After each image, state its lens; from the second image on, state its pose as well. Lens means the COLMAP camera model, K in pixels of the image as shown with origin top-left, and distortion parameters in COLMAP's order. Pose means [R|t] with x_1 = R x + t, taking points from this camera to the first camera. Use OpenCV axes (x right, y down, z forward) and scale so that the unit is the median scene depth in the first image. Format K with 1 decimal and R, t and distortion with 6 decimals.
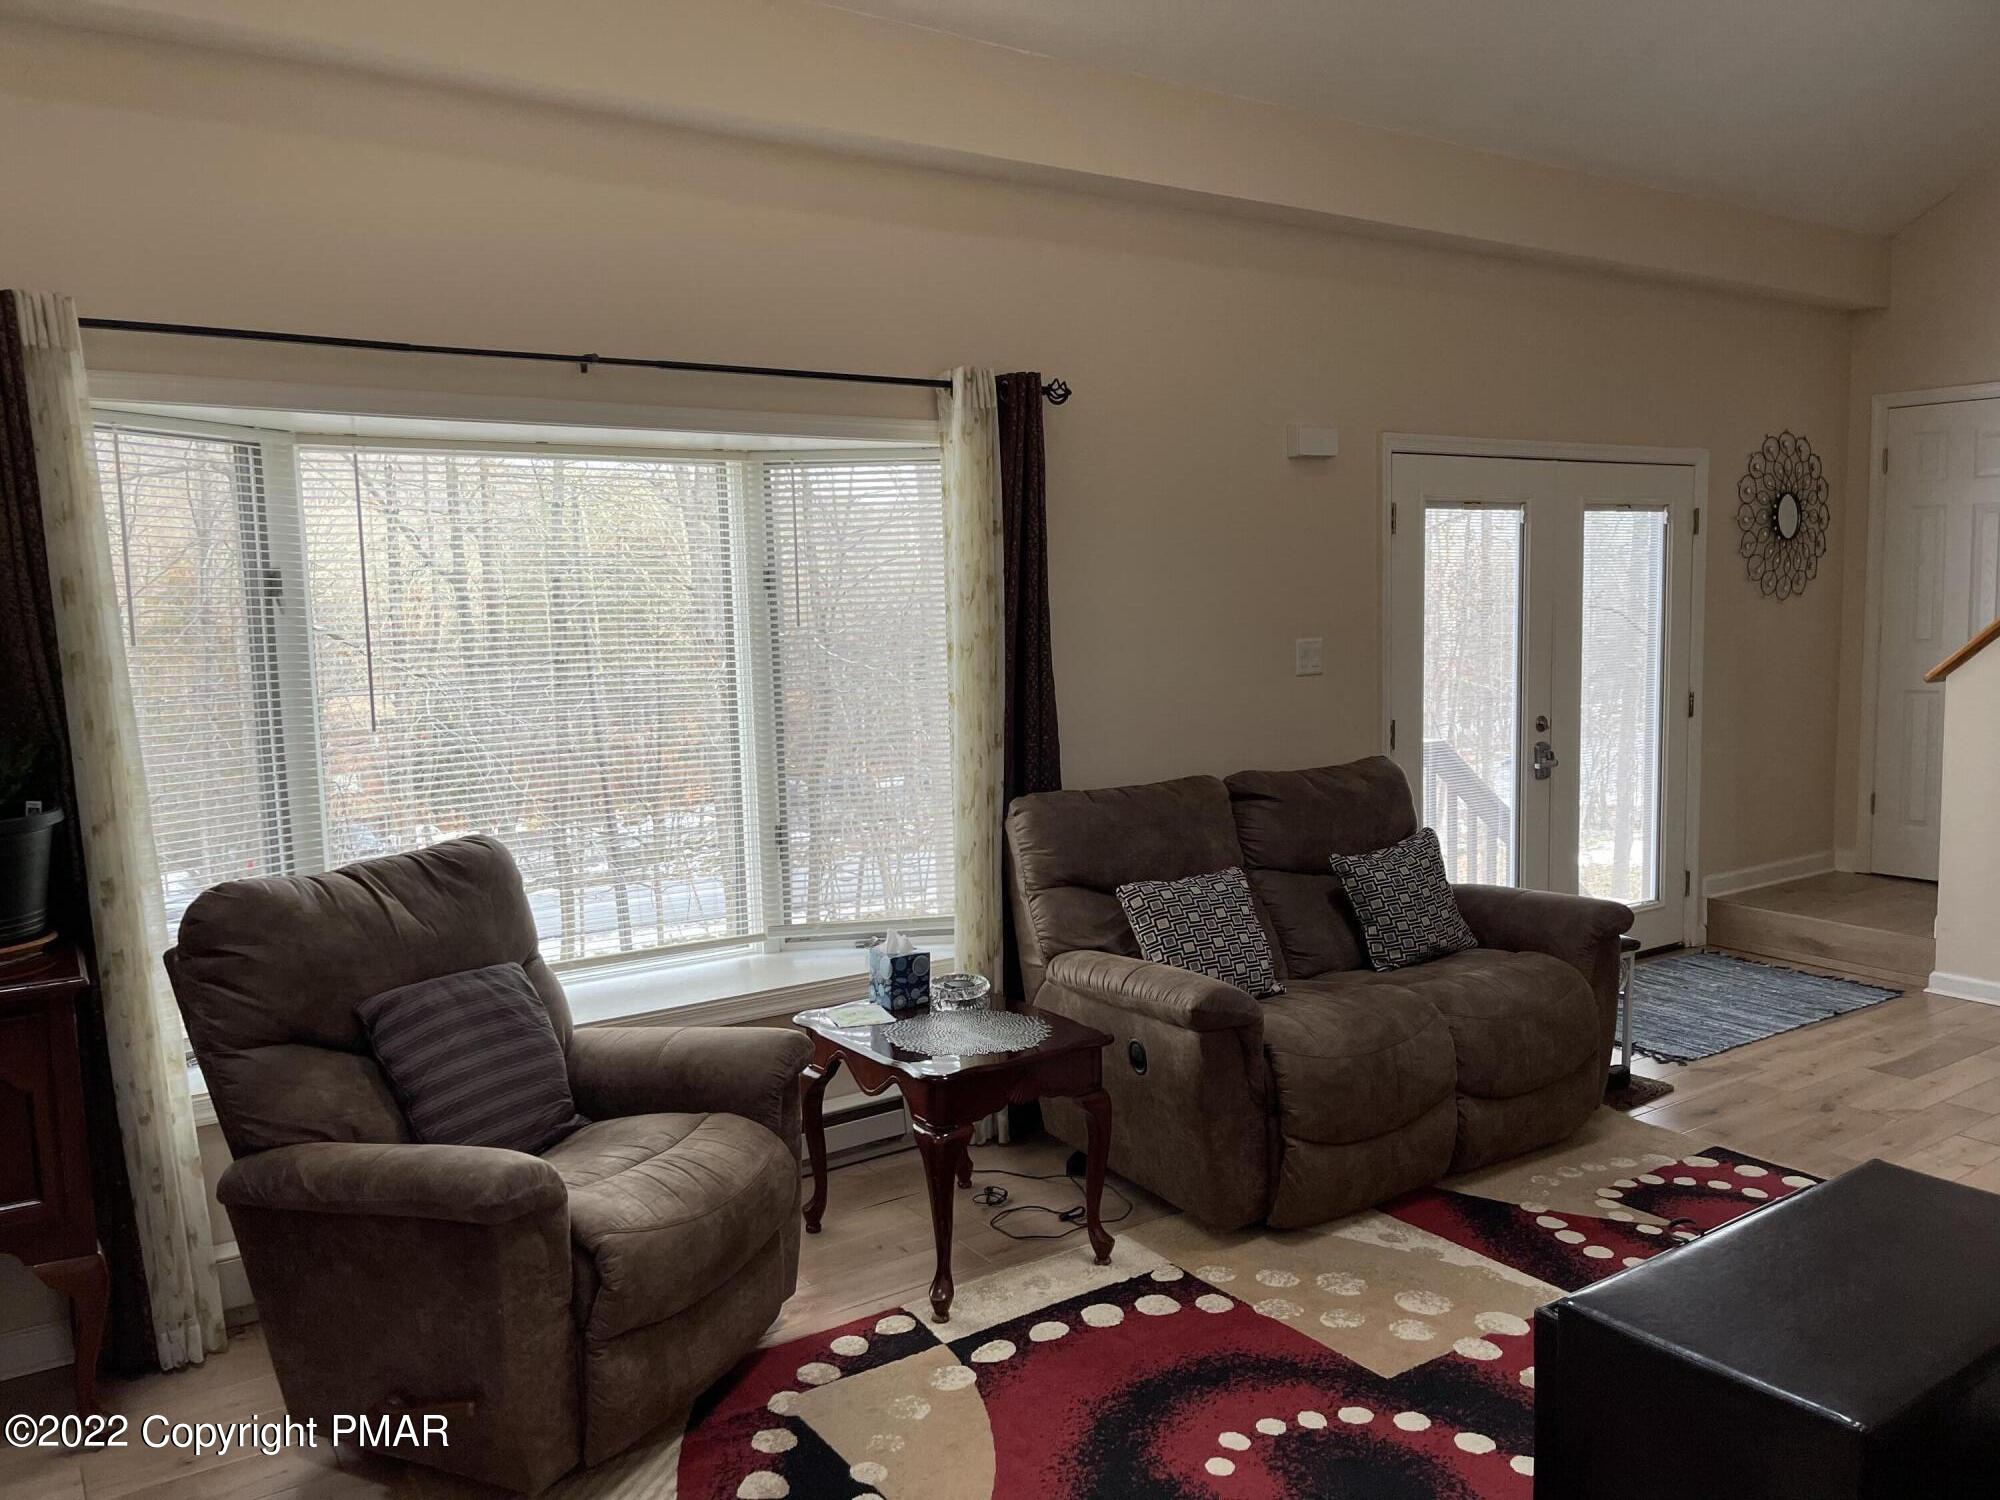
lens RADIAL K [[1508.1, 0, 989.6], [0, 1508.1, 766.7], [0, 0, 1]] dist [0.071456, -0.078086]
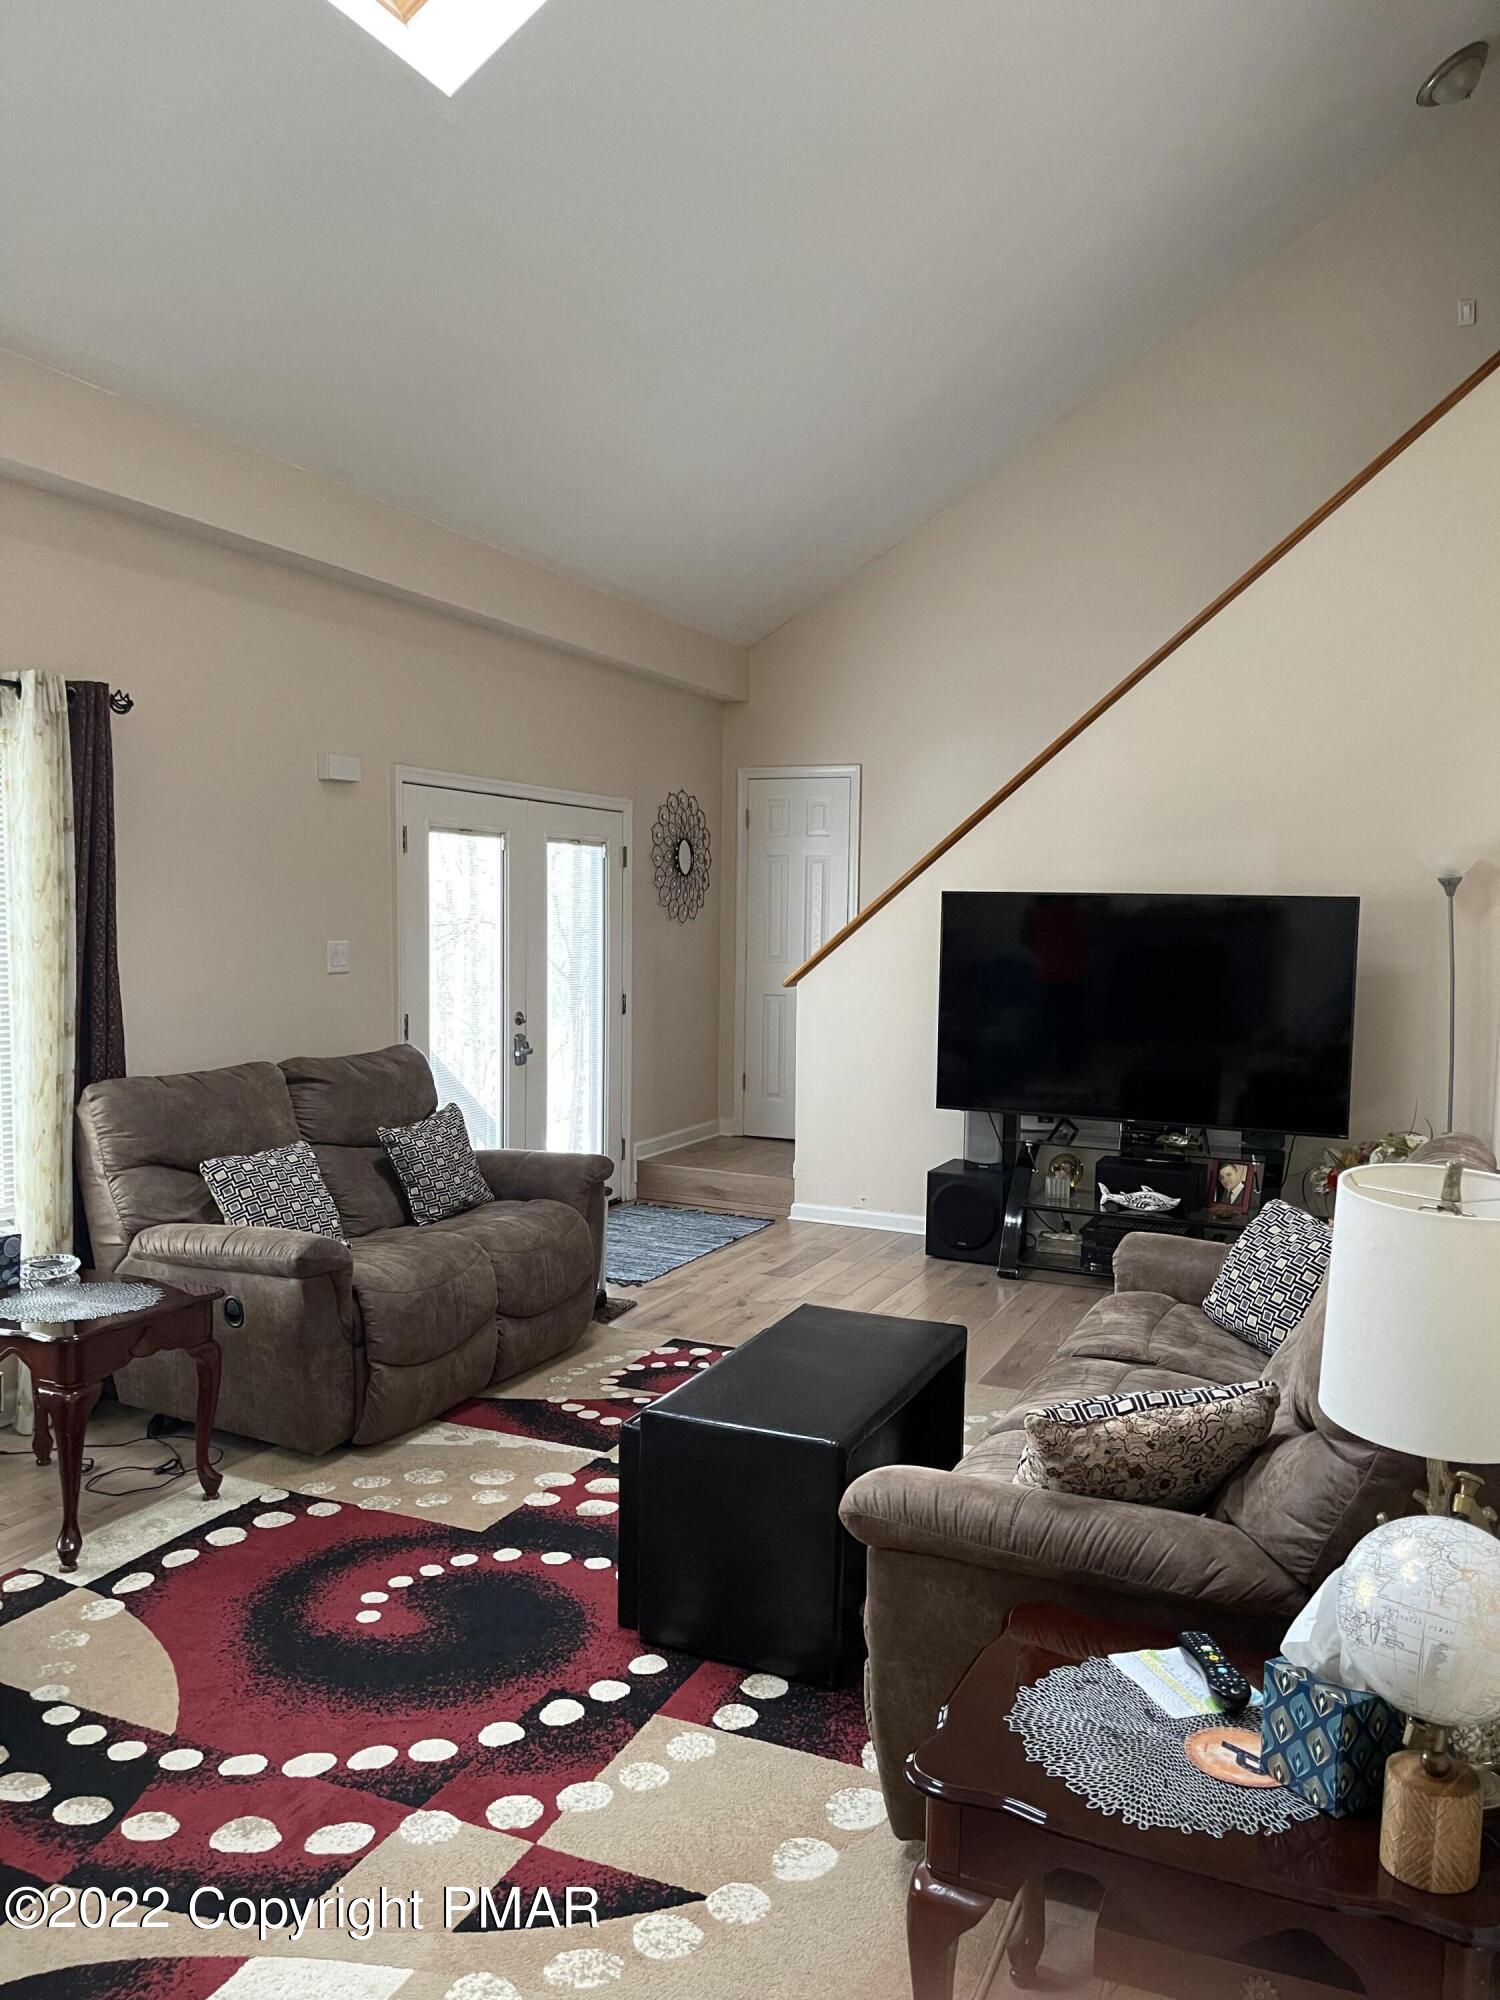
lens RADIAL K [[1508.1, 0, 751.5], [0, 1508.1, 1012.9], [0, 0, 1]] dist [0.071456, -0.078086]
pose [[0.846960, -0.000273, 0.531657, -0.162081], [0.022950, 0.999086, -0.036049, 0.020743], [-0.531161, 0.042734, 0.846192, -0.142786]]
